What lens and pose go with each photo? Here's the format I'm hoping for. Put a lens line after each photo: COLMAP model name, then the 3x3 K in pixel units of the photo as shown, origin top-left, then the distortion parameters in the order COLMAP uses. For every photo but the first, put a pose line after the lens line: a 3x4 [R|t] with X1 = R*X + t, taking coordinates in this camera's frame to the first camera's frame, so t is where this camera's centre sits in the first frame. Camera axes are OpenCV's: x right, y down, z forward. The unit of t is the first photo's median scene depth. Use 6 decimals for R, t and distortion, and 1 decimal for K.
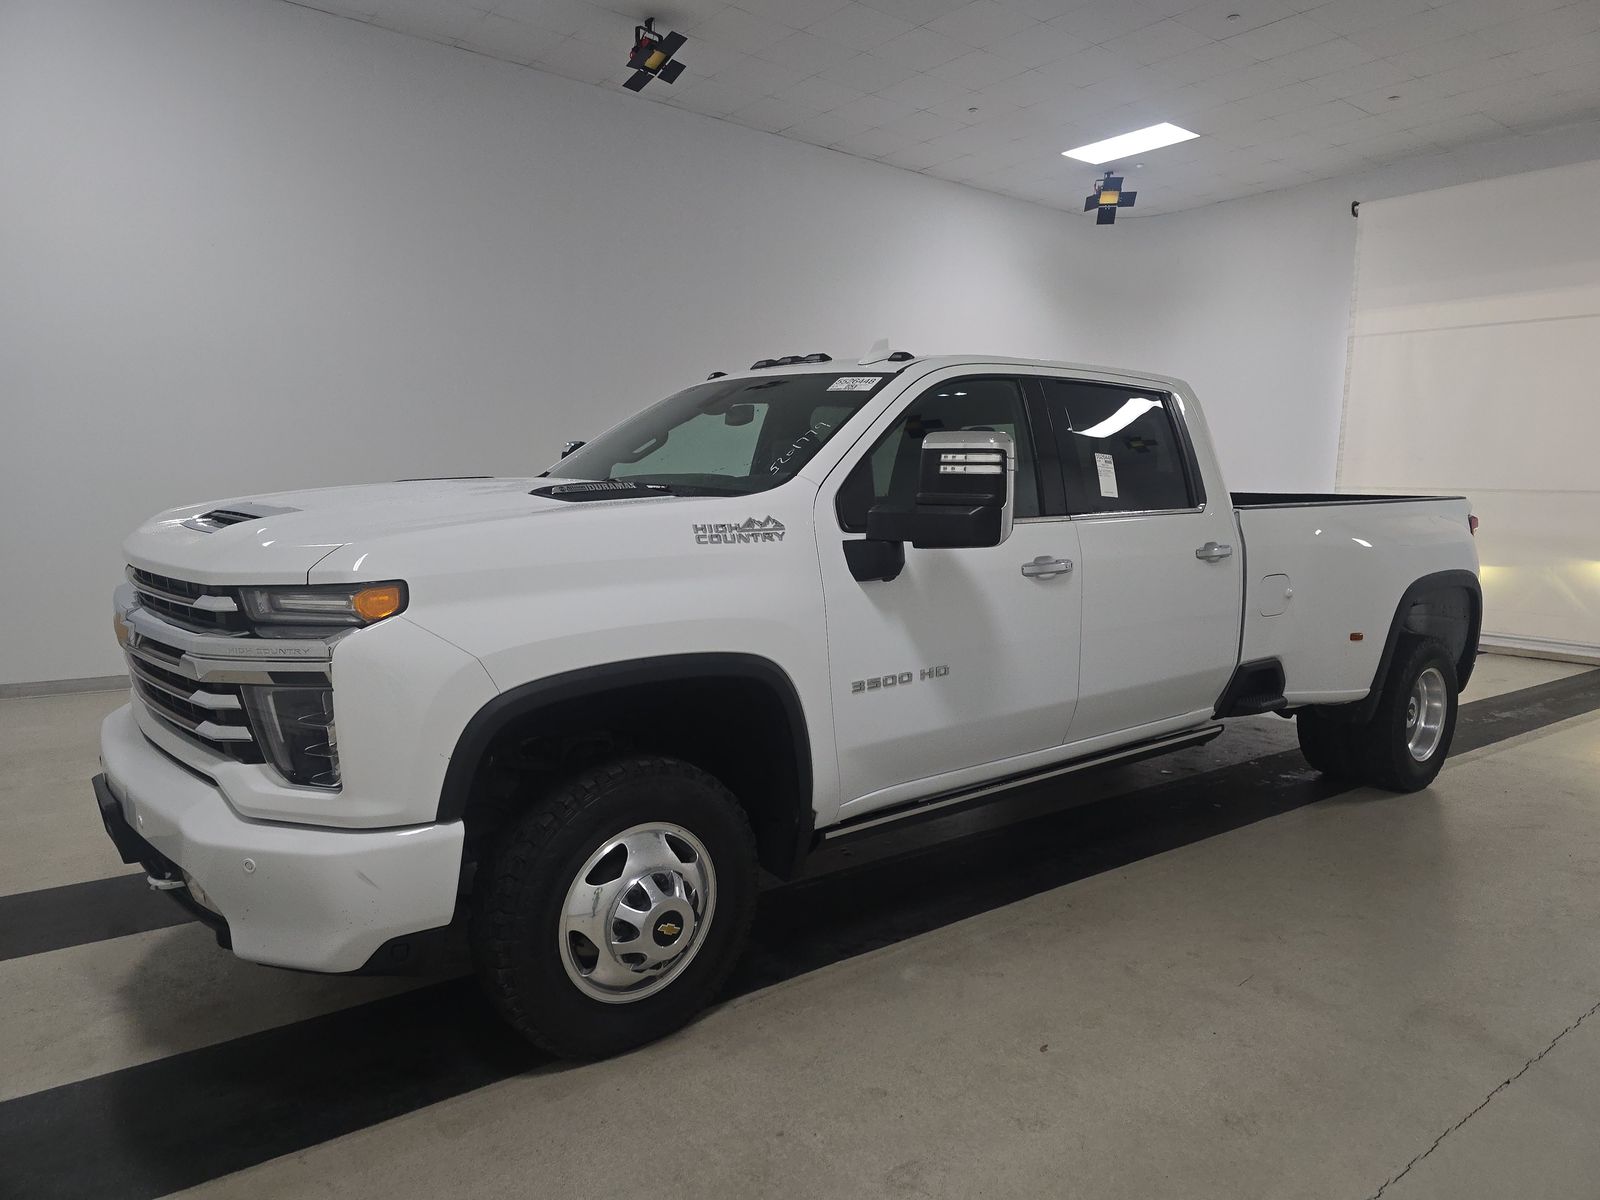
lens RADIAL K [[1161.3, 0, 857.3], [0, 1161.3, 603.2], [0, 0, 1]] dist [0.042884, -0.001734]
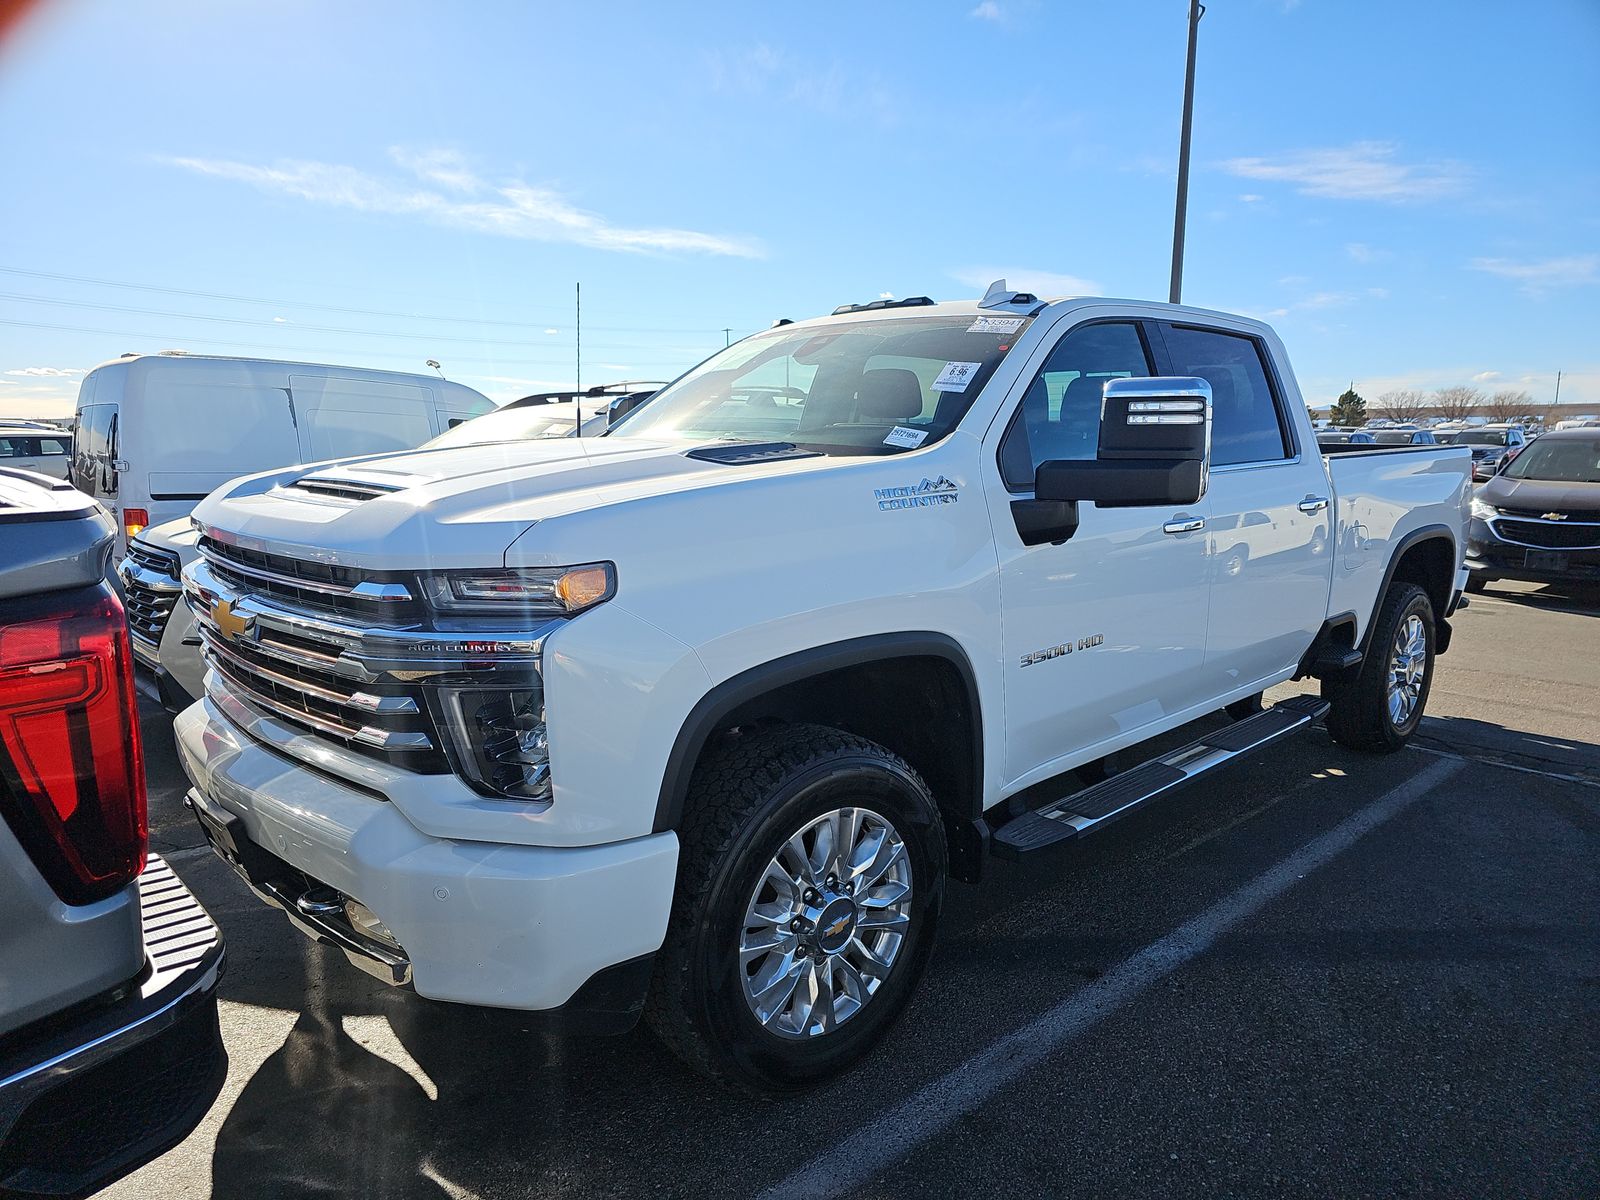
lens RADIAL K [[1121.7, 0, 795.3], [0, 1121.7, 593.5], [0, 0, 1]] dist [0.042872, -0.011709]
pose [[0.998419, -0.024070, 0.050796, -0.241176], [0.022113, 0.999004, 0.038744, -0.020202], [-0.051678, -0.037560, 0.997957, 0.133481]]
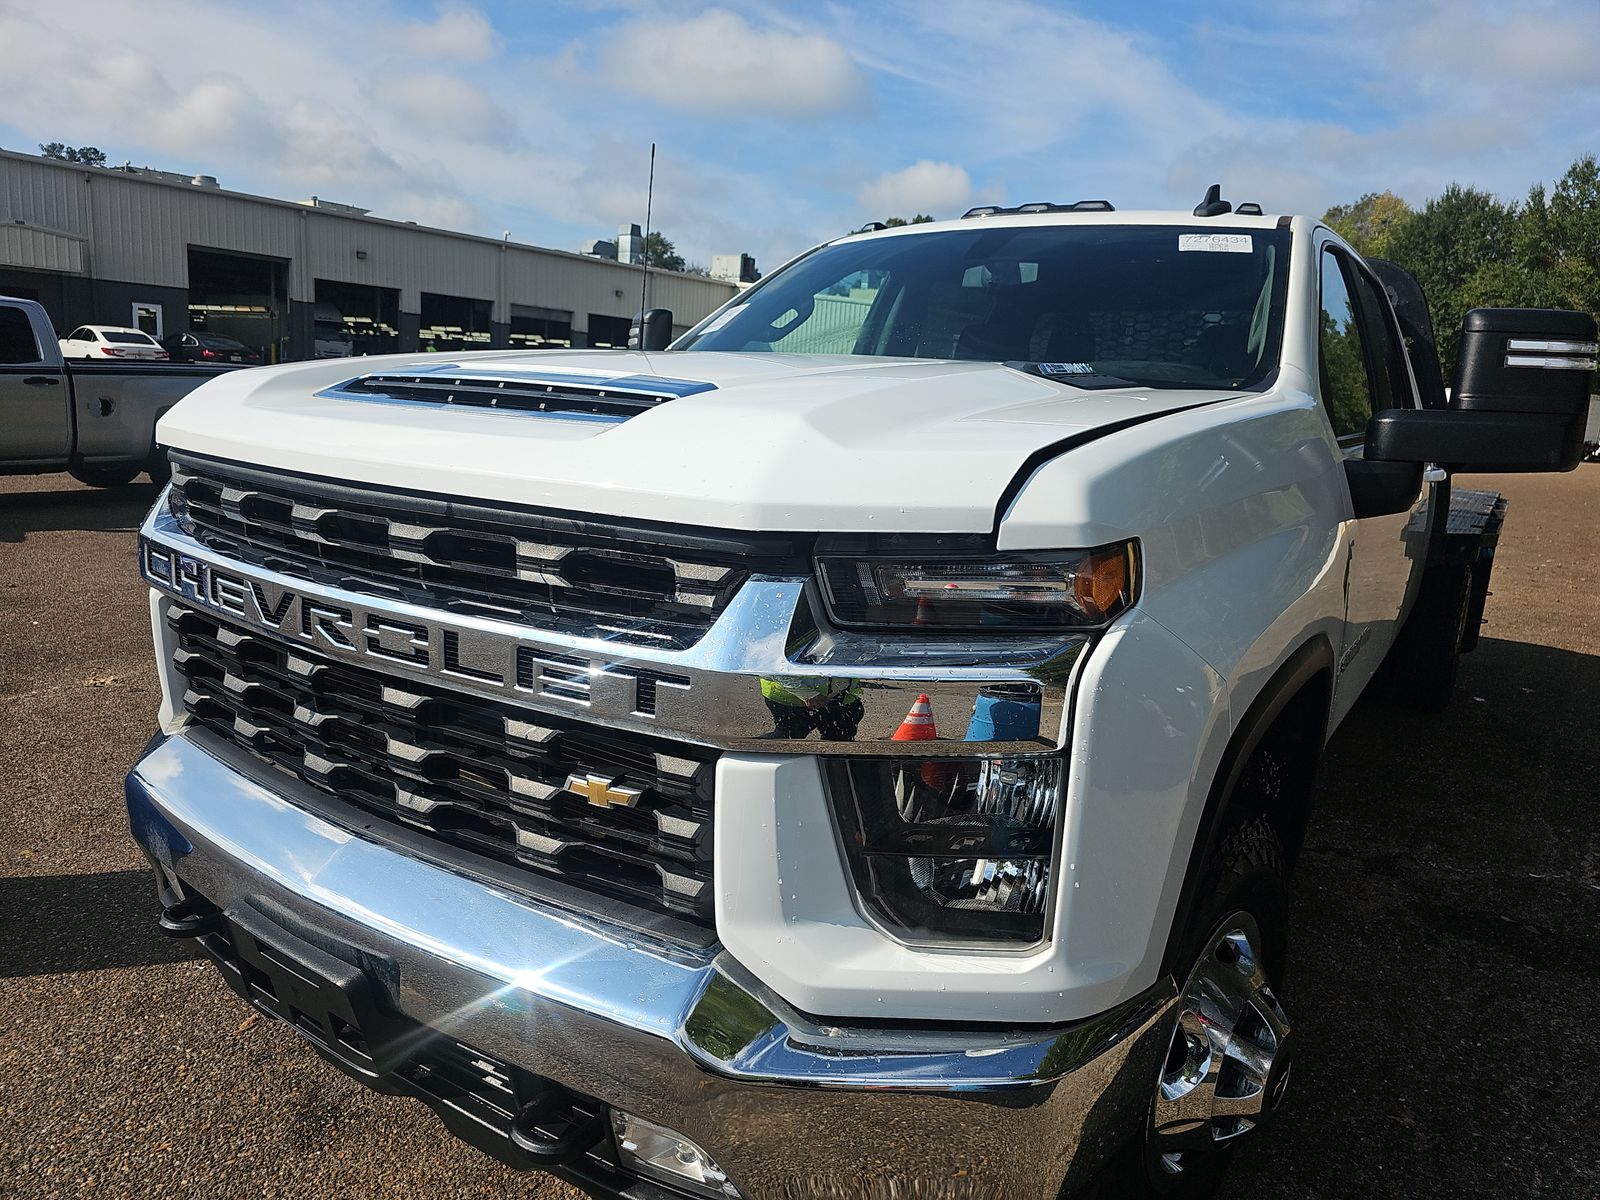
lens RADIAL K [[1121.7, 0, 807.7], [0, 1121.7, 597.0], [0, 0, 1]] dist [0.042872, -0.011709]
pose [[0.955106, -0.025224, 0.295190, -0.553390], [0.002541, 0.997030, 0.076975, -0.027240], [-0.296255, -0.072769, 0.952333, 0.466529]]
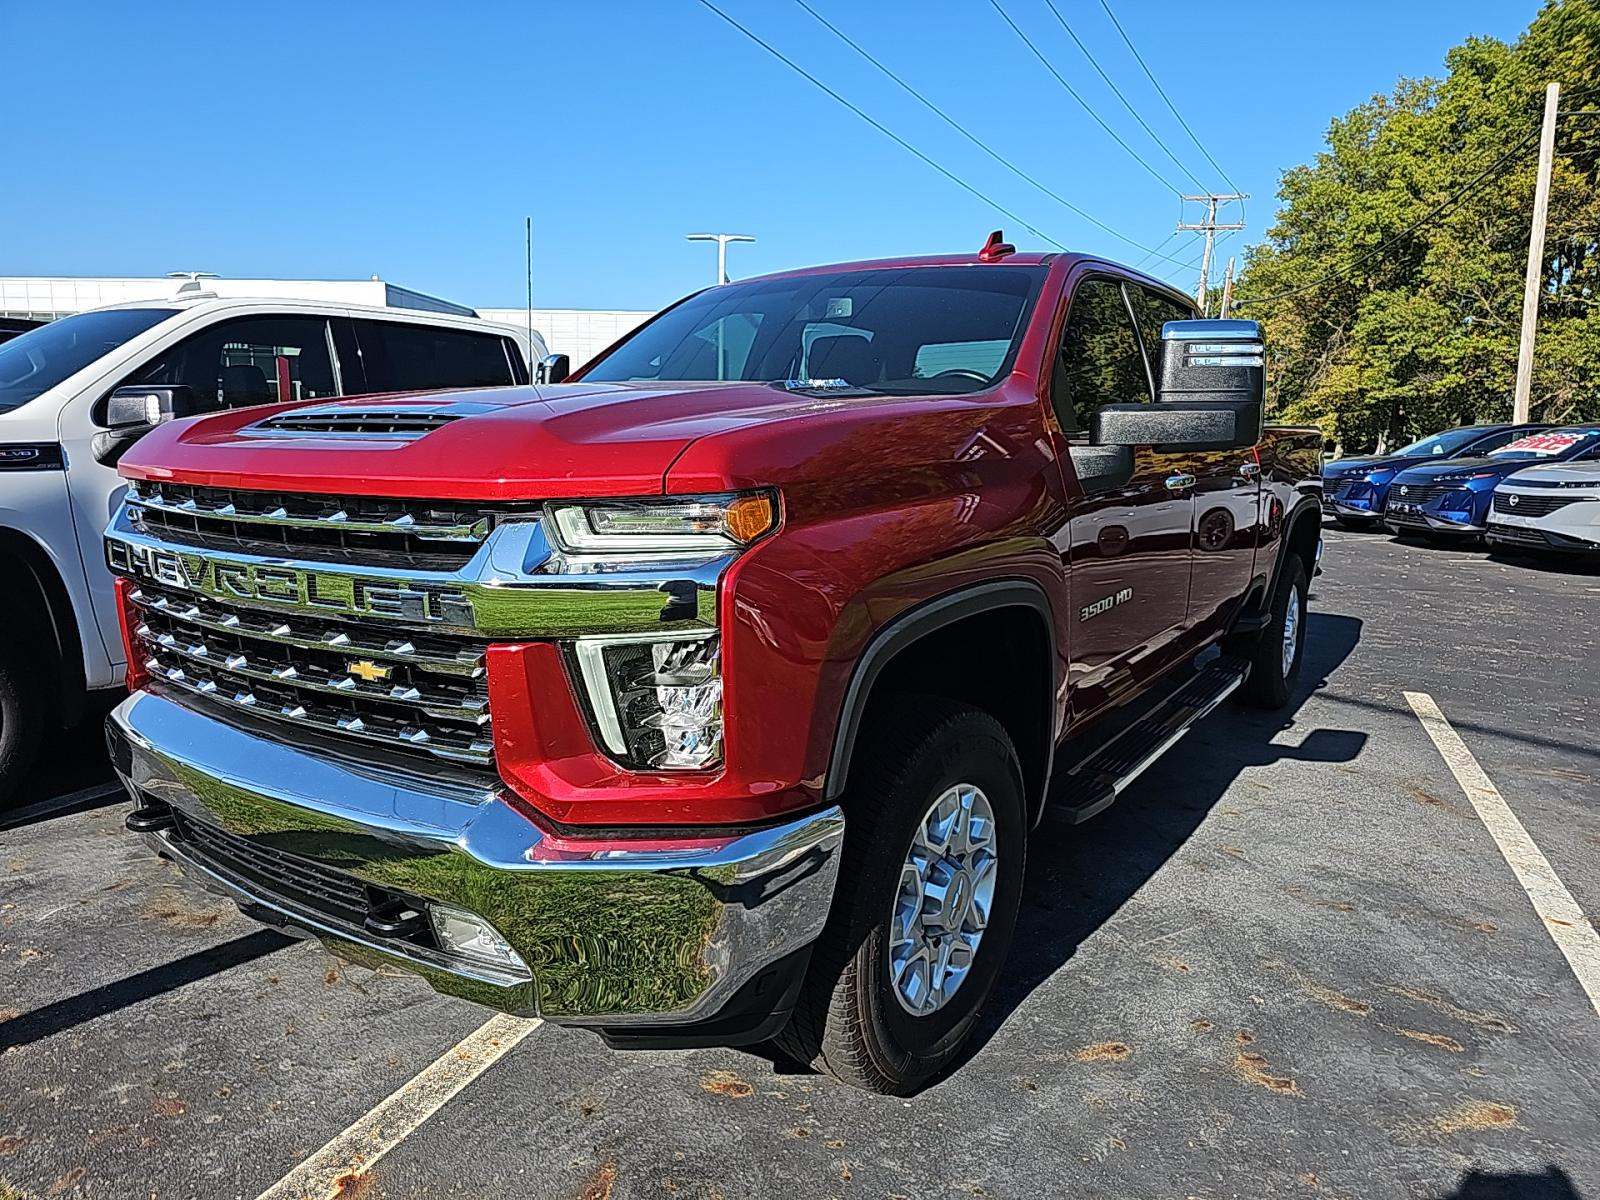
lens RADIAL K [[1135.1, 0, 797.2], [0, 1135.1, 600.3], [0, 0, 1]] dist [0.031090, 0.002160]
pose [[0.959321, -0.051932, 0.277501, -0.476457], [0.044231, 0.998444, 0.033945, 0.023750], [-0.278832, -0.020290, 0.960126, 0.249156]]
